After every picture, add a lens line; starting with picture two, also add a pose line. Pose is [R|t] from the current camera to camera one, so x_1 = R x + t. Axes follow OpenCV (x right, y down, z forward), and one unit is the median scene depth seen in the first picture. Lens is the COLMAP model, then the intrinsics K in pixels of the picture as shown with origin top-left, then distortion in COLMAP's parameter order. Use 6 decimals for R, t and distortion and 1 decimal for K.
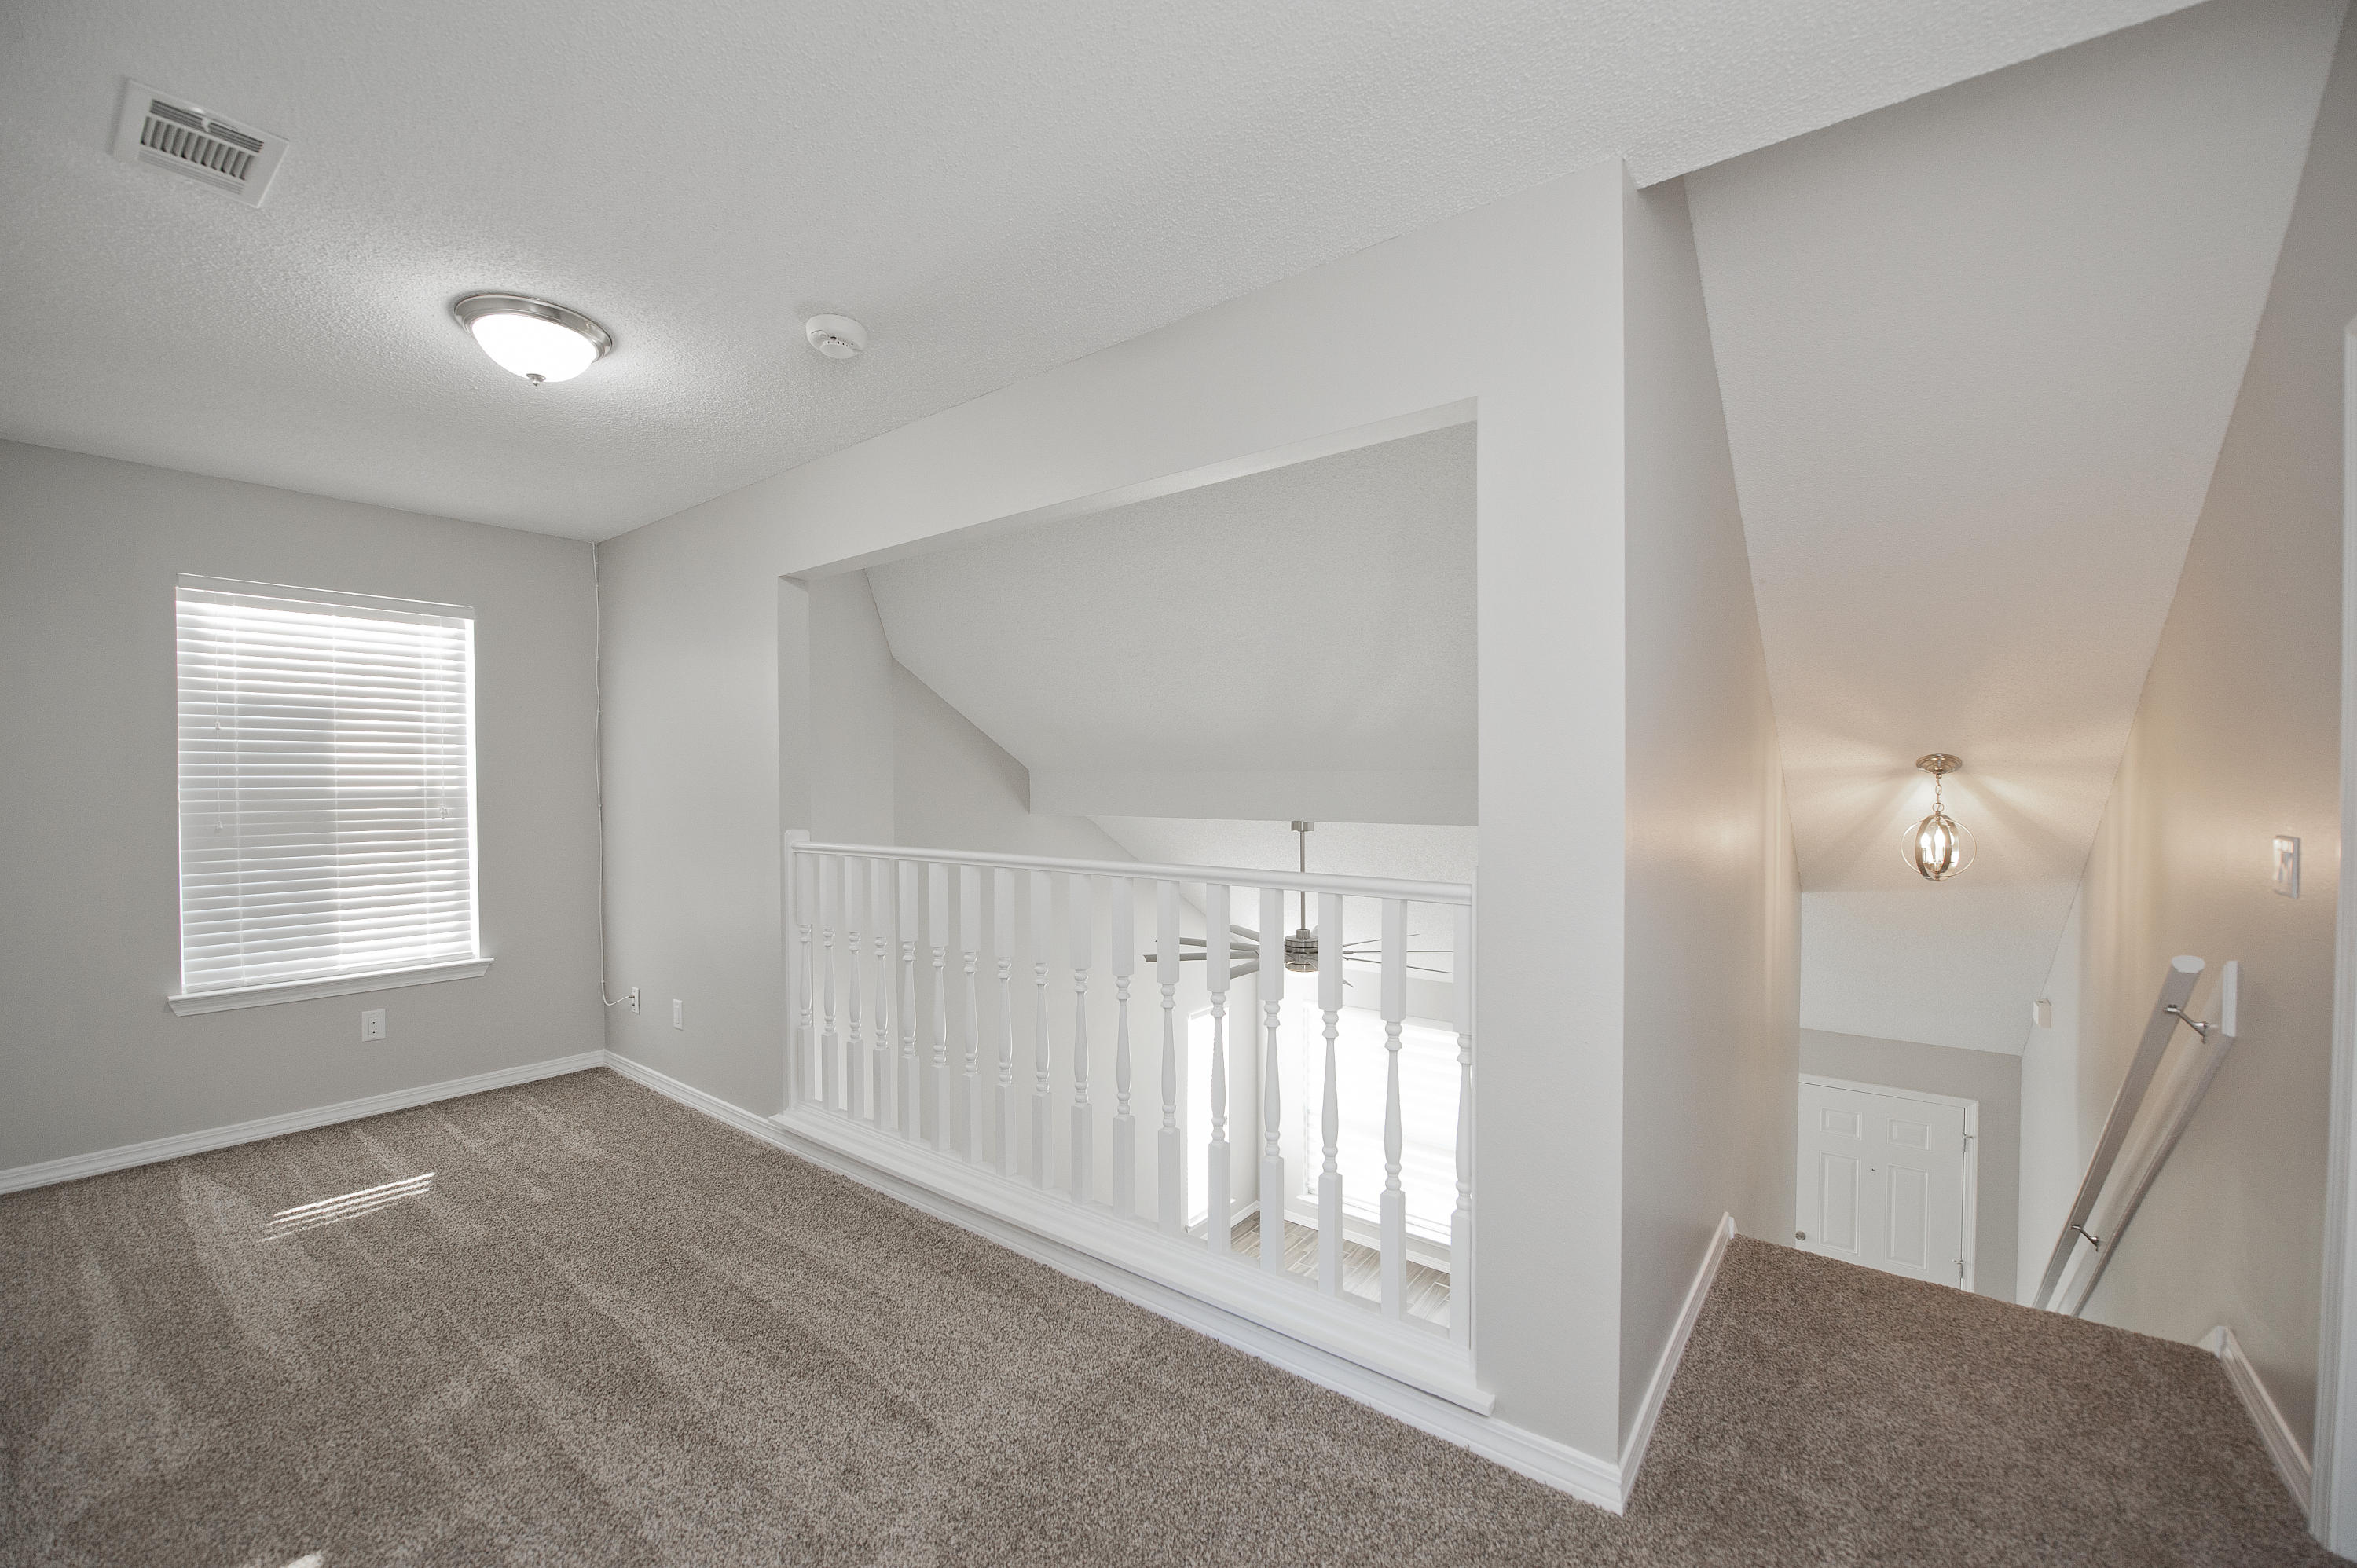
lens RADIAL K [[951.3, 0, 1174.0], [0, 951.3, 795.7], [0, 0, 1]] dist [-0.012889, -0.001691]
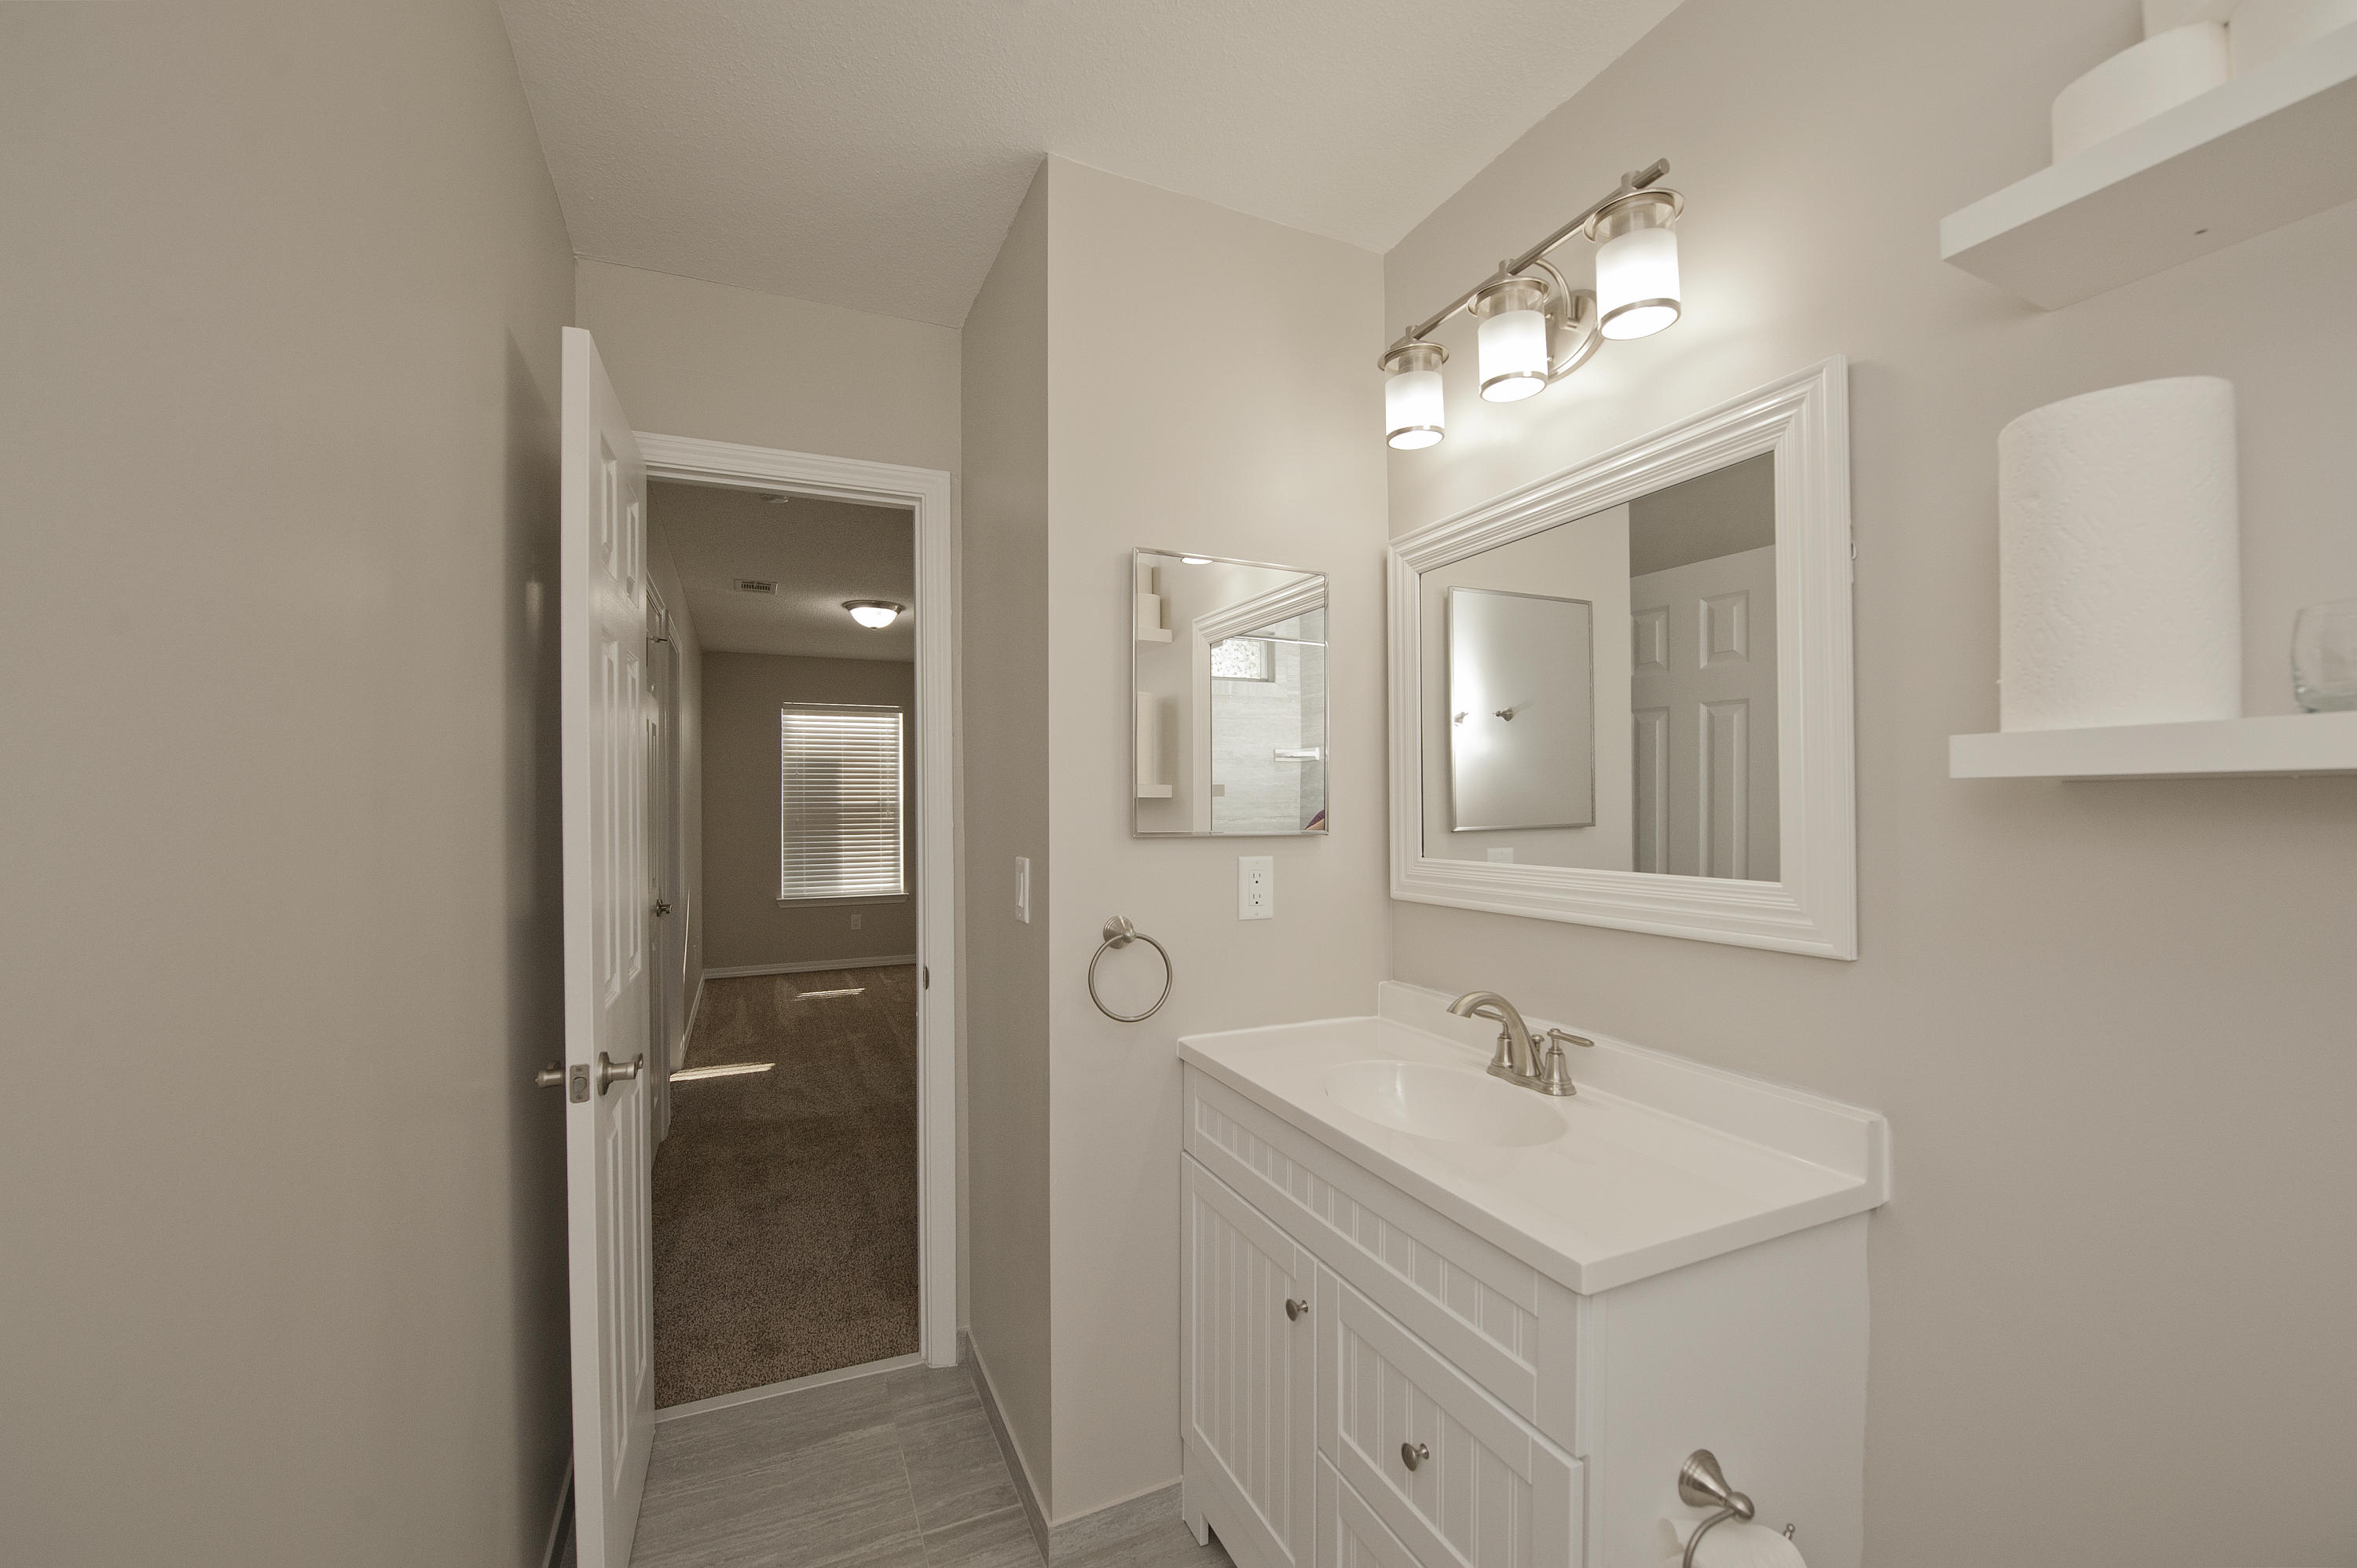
lens RADIAL K [[951.3, 0, 1180.7], [0, 951.3, 795.0], [0, 0, 1]] dist [-0.012889, -0.001691]
pose [[0.887128, 0.000291, -0.461524, 0.691667], [-0.006459, 0.999910, -0.011785, -0.003794], [0.461479, 0.013436, 0.887049, -0.468925]]
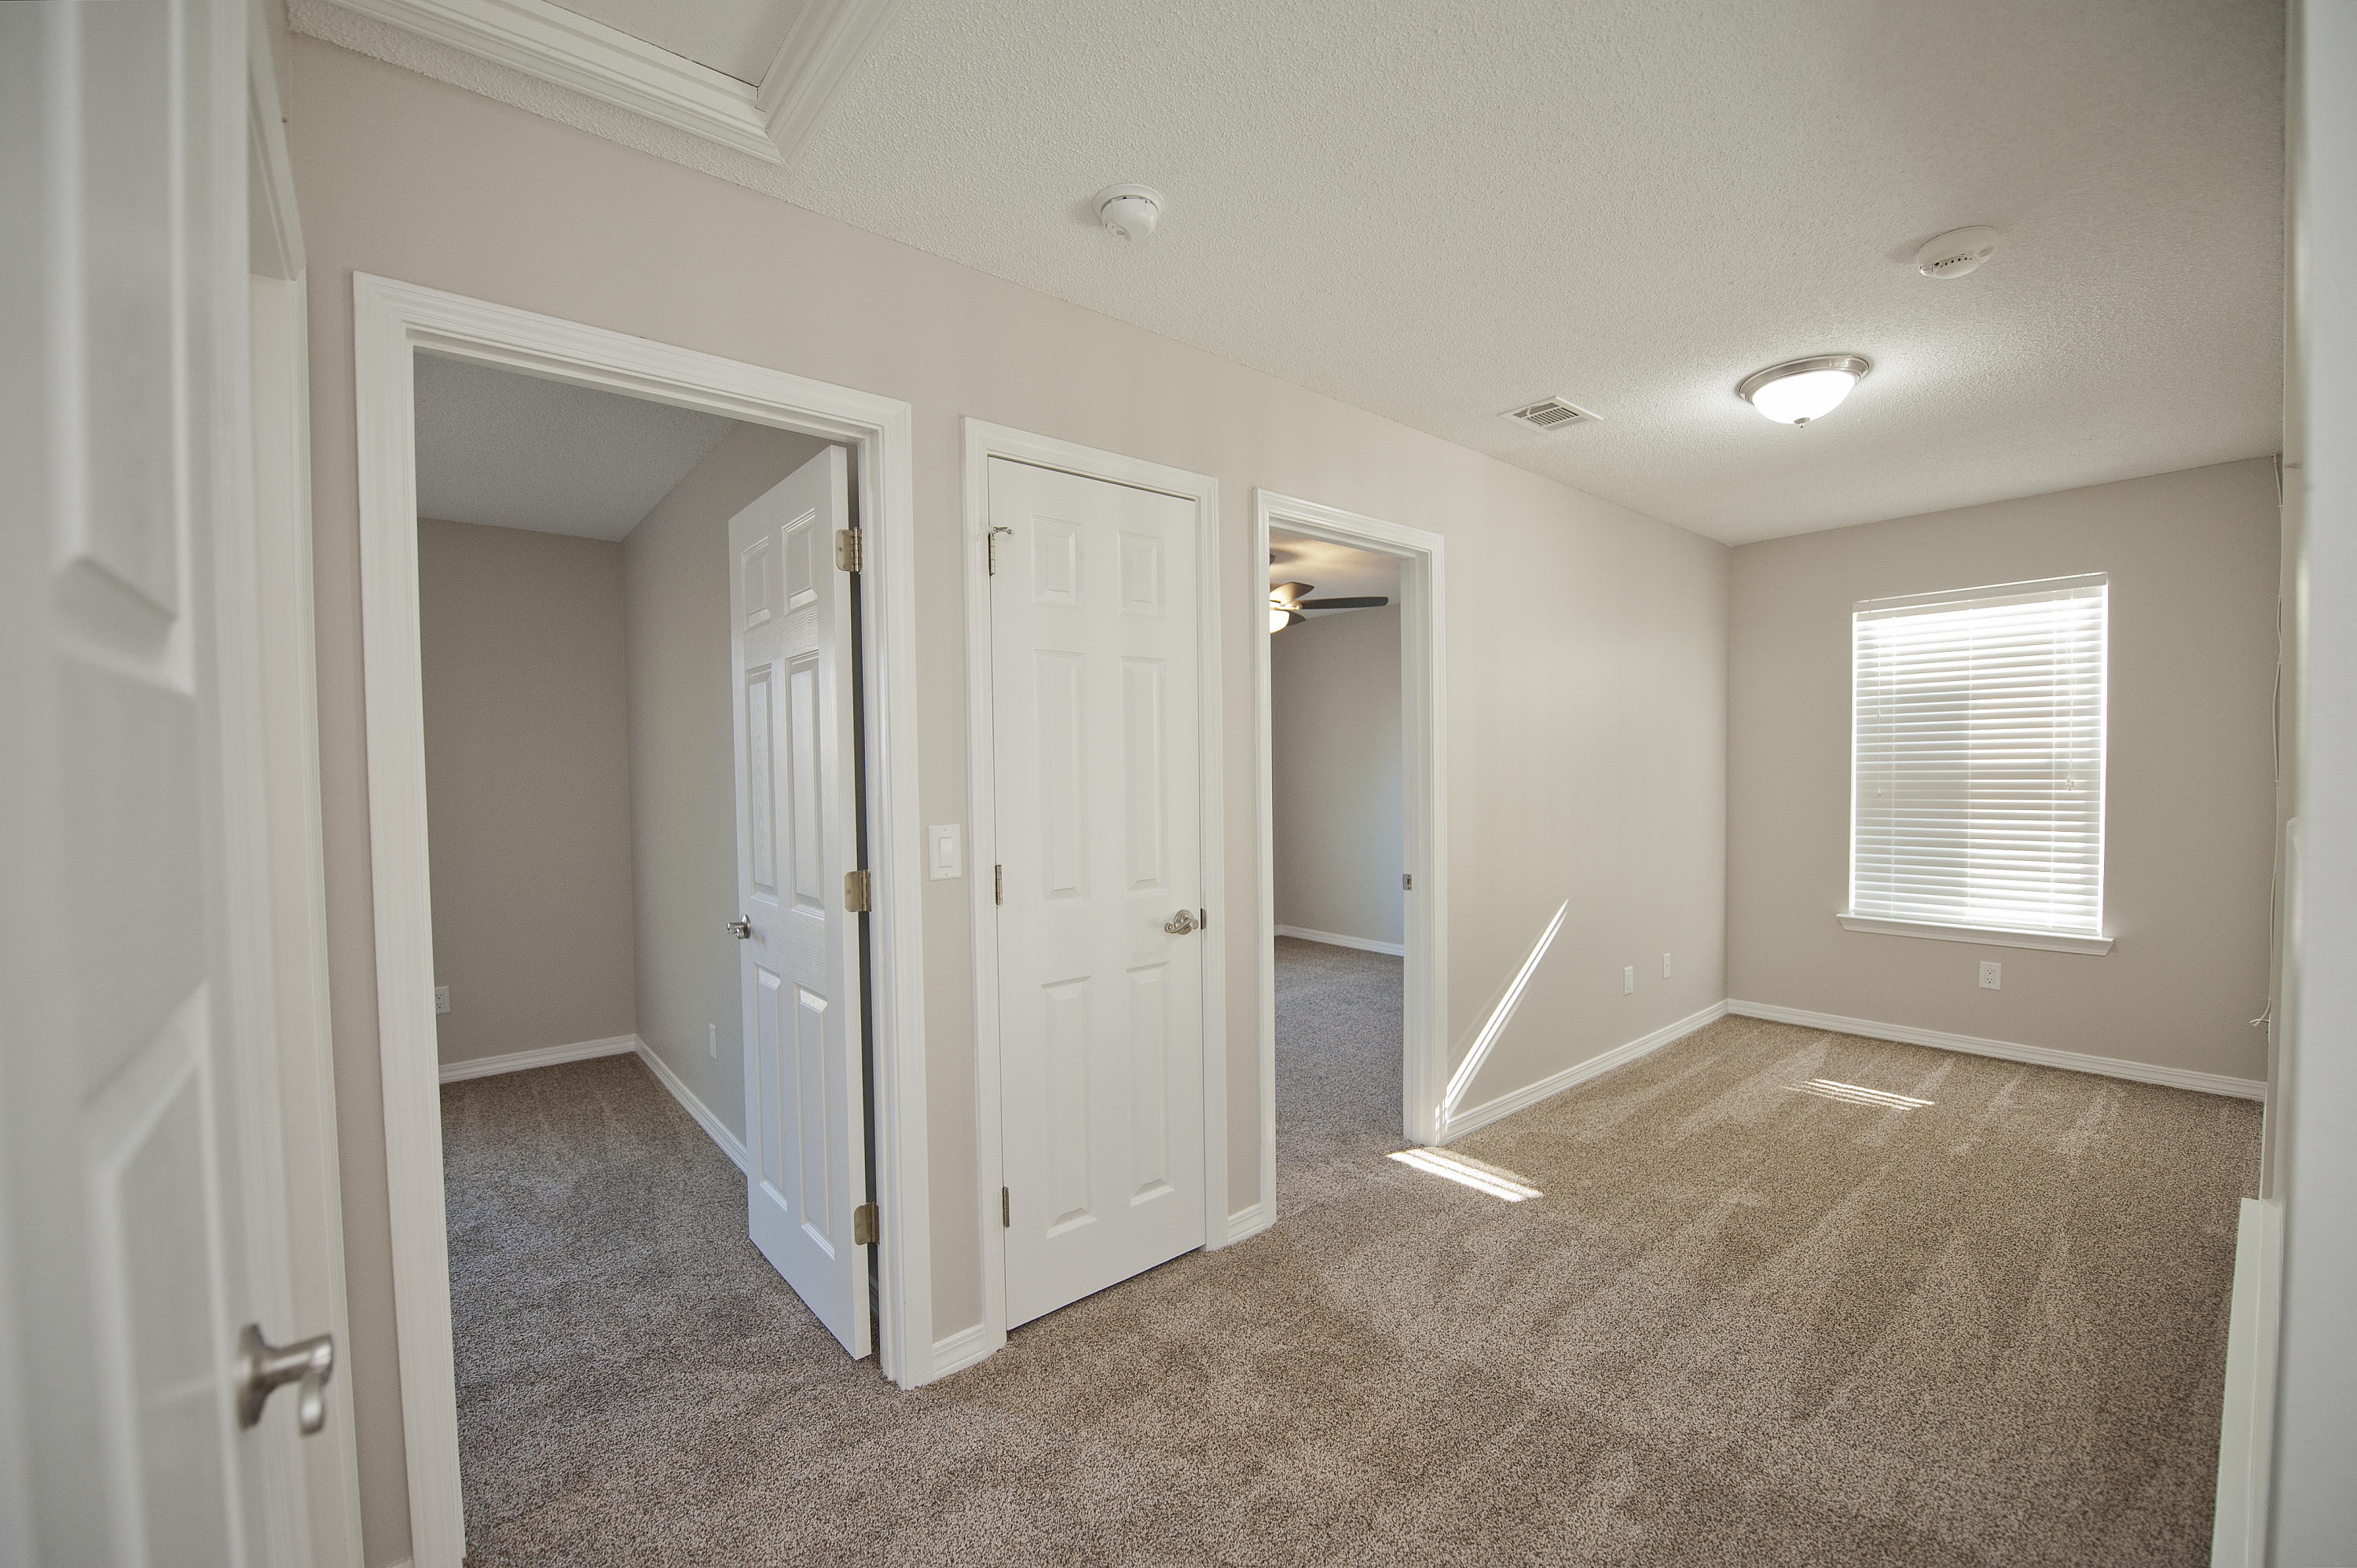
lens RADIAL K [[951.3, 0, 1187.0], [0, 951.3, 798.3], [0, 0, 1]] dist [-0.012889, -0.001691]
pose [[-0.194769, 0.036079, -0.980185, 0.420850], [0.001695, 0.999334, 0.036447, -0.006341], [0.980848, 0.005437, -0.194701, 0.294854]]
